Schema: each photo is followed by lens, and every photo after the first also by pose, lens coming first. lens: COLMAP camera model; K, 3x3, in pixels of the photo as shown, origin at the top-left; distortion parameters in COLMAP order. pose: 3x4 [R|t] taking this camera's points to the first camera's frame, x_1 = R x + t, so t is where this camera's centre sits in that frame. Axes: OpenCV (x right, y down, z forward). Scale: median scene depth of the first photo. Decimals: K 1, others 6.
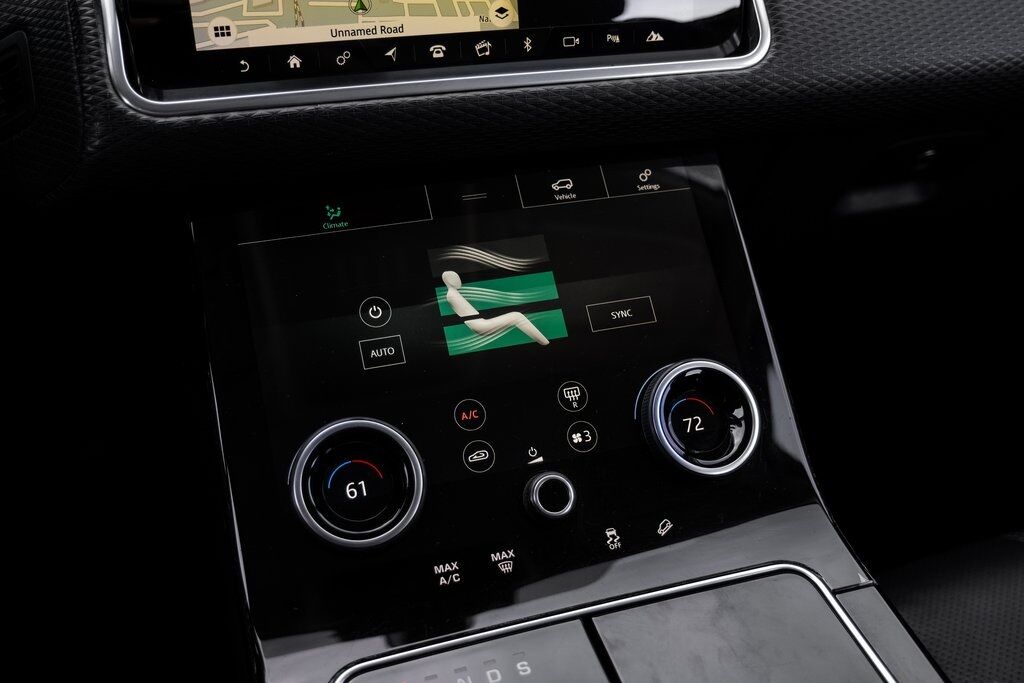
lens RADIAL K [[985.8, 0, 504.5], [0, 985.8, 353.8], [0, 0, 1]] dist [-0.070465, 0.068559]
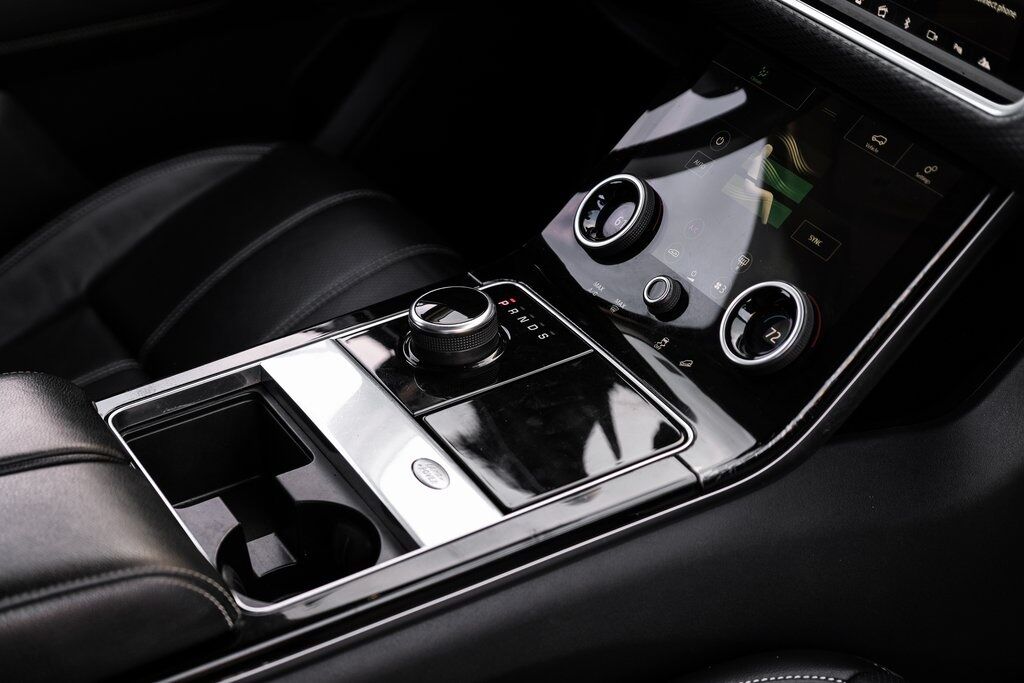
lens RADIAL K [[1979.7, 0, 512.0], [0, 1979.7, 341.5], [0, 0, 1]] dist [-0.041273, 0.014179]
pose [[0.201709, 0.489775, -0.848194, 2.184221], [-0.523220, 0.785958, 0.329411, -0.552859], [0.827982, 0.377347, 0.414795, -0.270461]]
